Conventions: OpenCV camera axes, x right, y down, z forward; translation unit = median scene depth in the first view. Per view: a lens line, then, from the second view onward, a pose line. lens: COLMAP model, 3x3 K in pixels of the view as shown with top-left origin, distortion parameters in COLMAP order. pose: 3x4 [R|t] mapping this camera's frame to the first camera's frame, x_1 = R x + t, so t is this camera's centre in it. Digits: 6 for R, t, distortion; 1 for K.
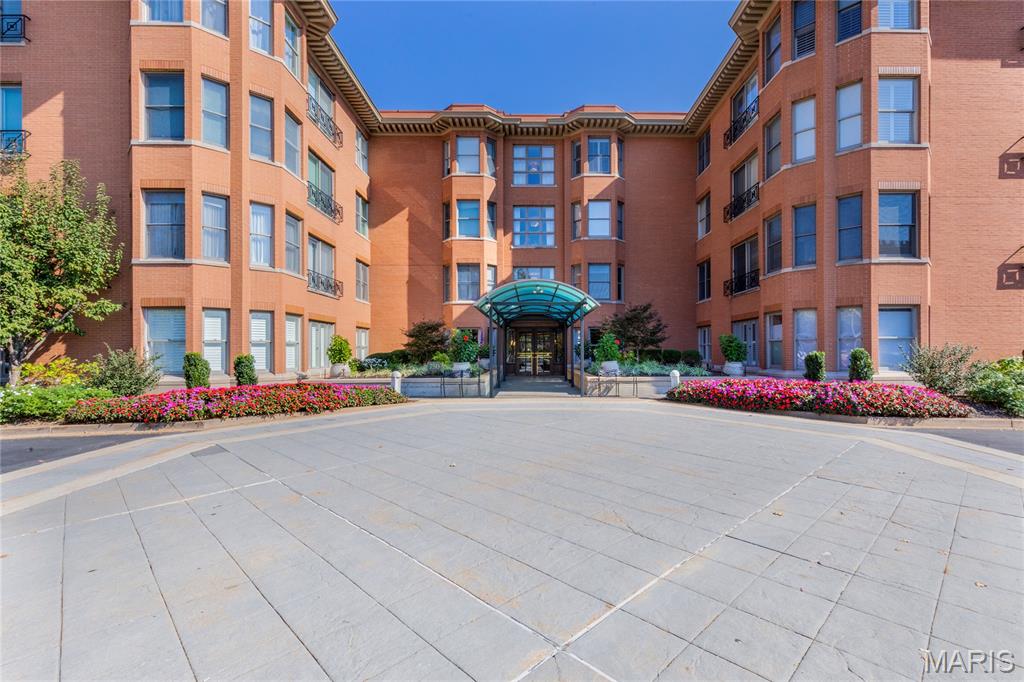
lens RADIAL K [[460.0, 0, 532.5], [0, 460.0, 352.3], [0, 0, 1]] dist [0.001527, -0.000137]
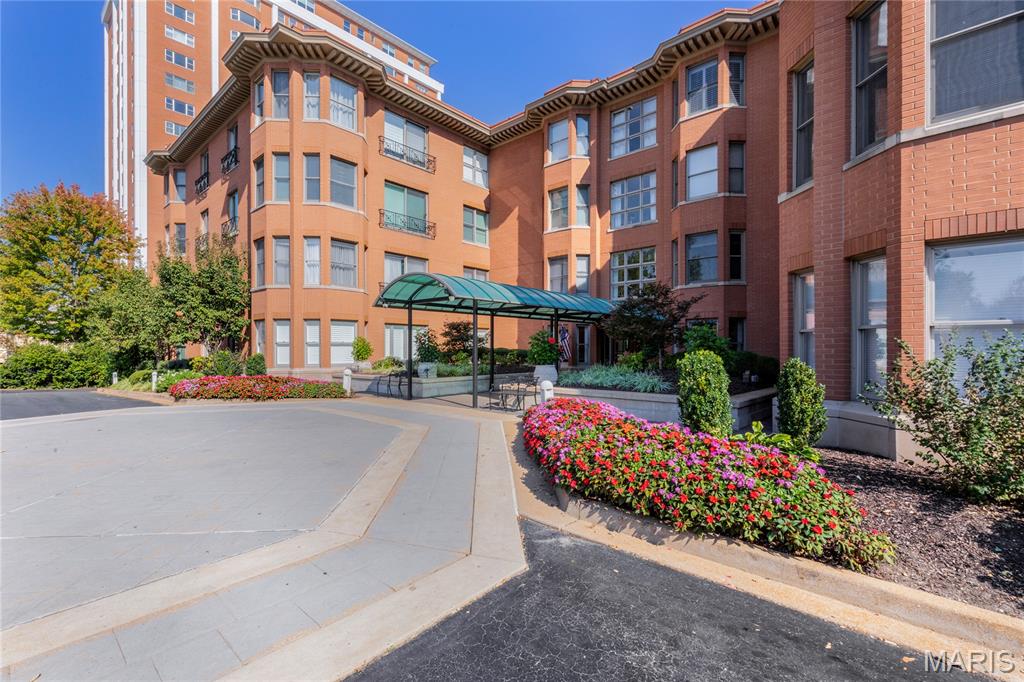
lens RADIAL K [[460.0, 0, 532.5], [0, 460.0, 352.3], [0, 0, 1]] dist [0.001527, -0.000137]
pose [[0.745881, 0.004998, -0.666061, 0.439324], [-0.002356, 0.999985, 0.004865, -0.002787], [0.666076, -0.002059, 0.745881, 0.263075]]
